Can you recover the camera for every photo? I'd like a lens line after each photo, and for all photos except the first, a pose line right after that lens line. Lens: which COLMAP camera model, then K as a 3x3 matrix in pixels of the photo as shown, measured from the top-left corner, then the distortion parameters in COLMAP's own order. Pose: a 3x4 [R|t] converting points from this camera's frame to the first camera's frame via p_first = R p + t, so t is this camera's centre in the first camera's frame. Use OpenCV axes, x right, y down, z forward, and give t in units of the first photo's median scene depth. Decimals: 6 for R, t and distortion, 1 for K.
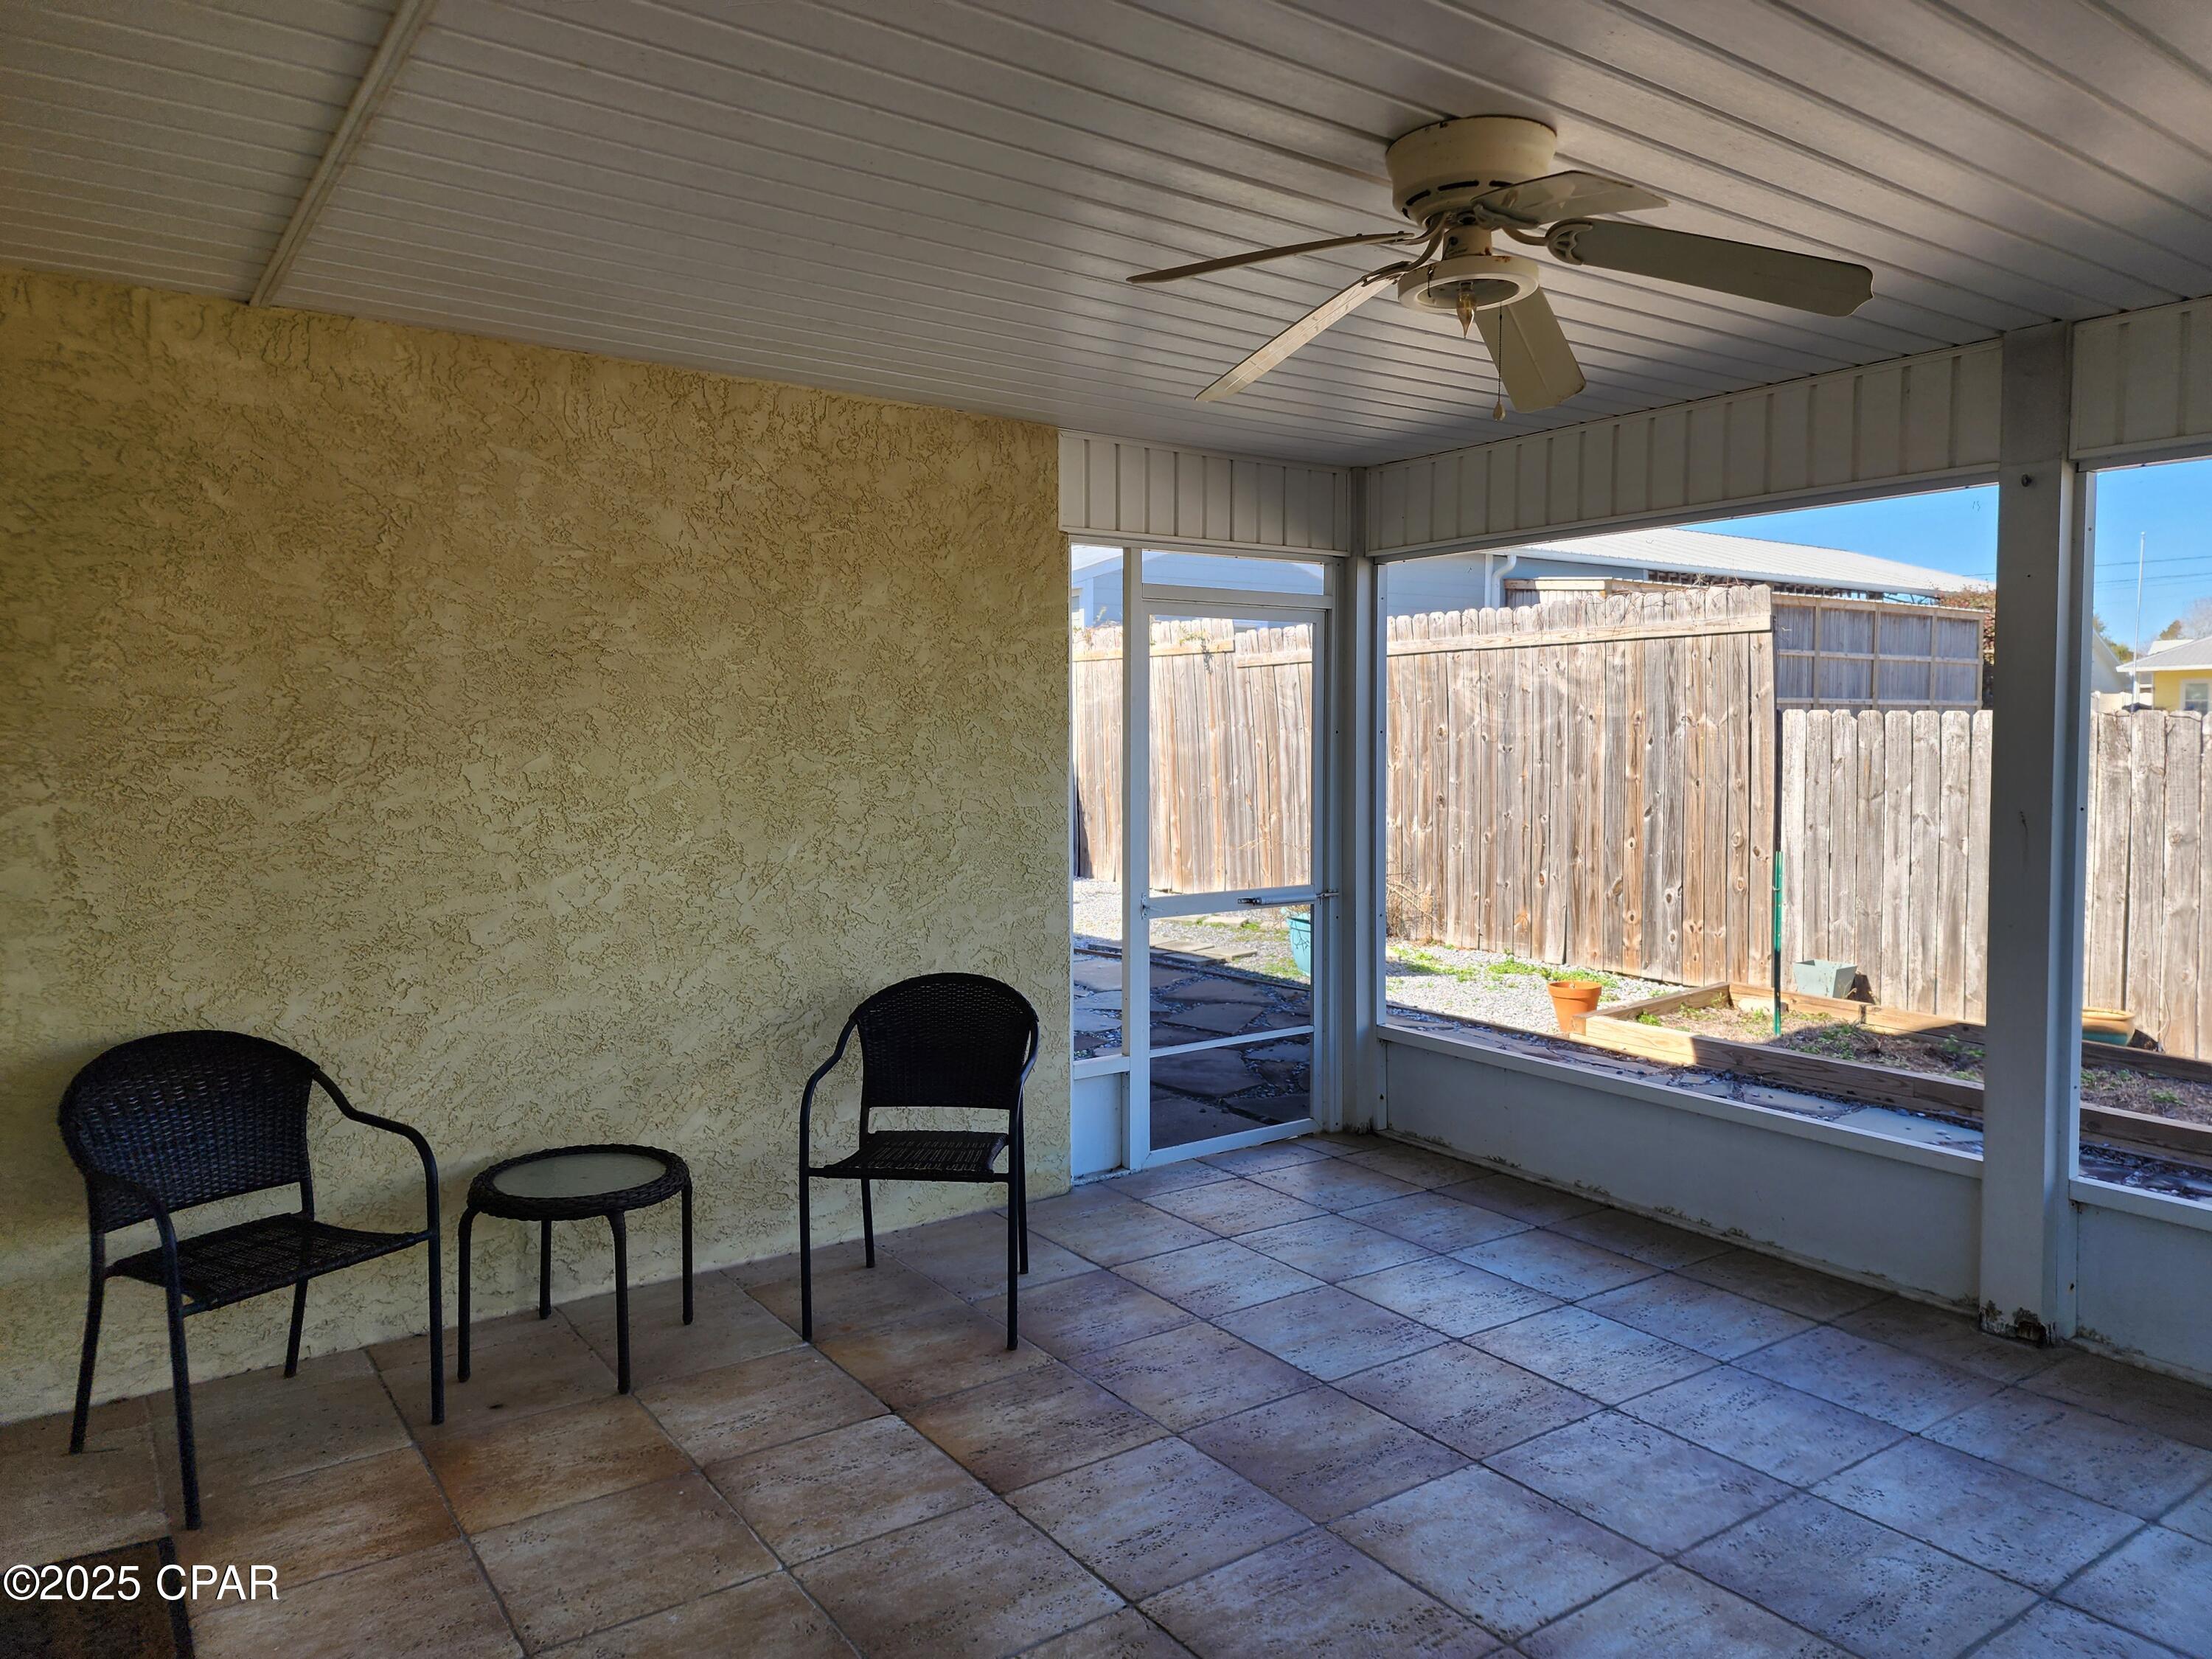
lens RADIAL K [[1466.0, 0, 1100.0], [0, 1466.0, 824.1], [0, 0, 1]] dist [0.068951, -0.053794]
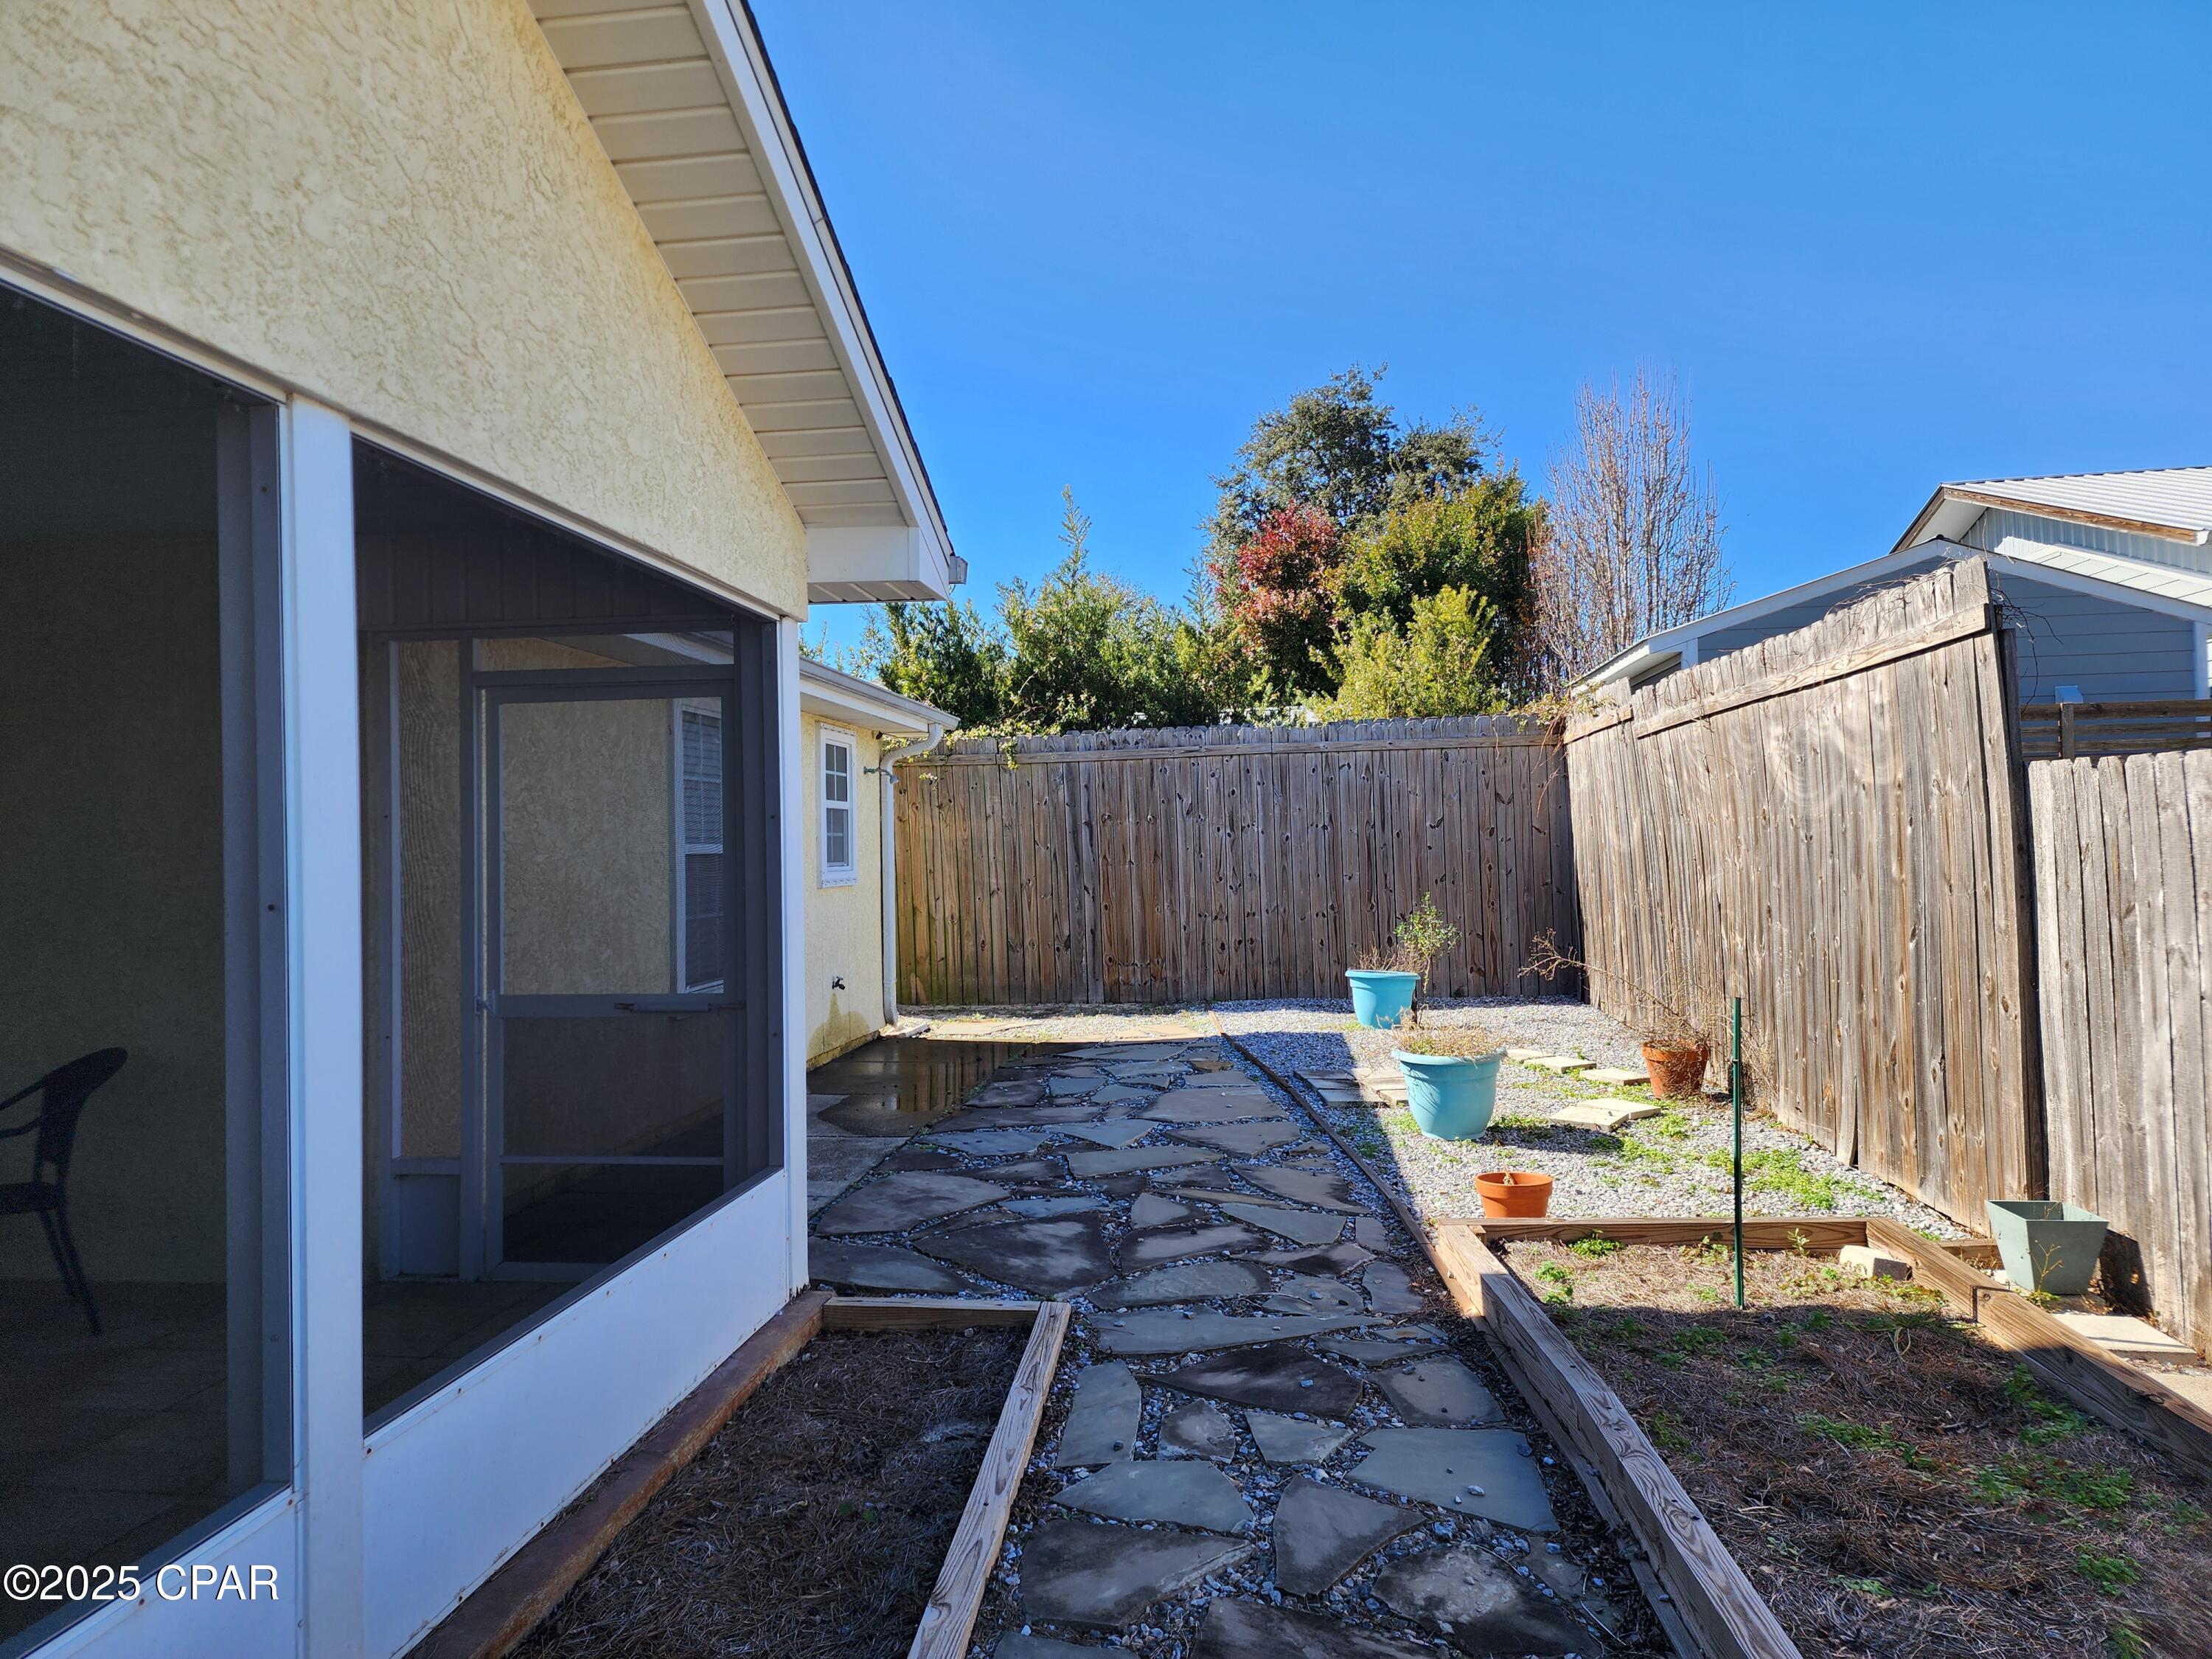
lens RADIAL K [[1466.0, 0, 1104.0], [0, 1466.0, 822.5], [0, 0, 1]] dist [0.068951, -0.053794]
pose [[0.740322, -0.024741, -0.671797, 0.594378], [-0.025580, 0.997562, -0.064928, -0.005927], [0.671766, 0.065253, 0.737884, 0.328664]]
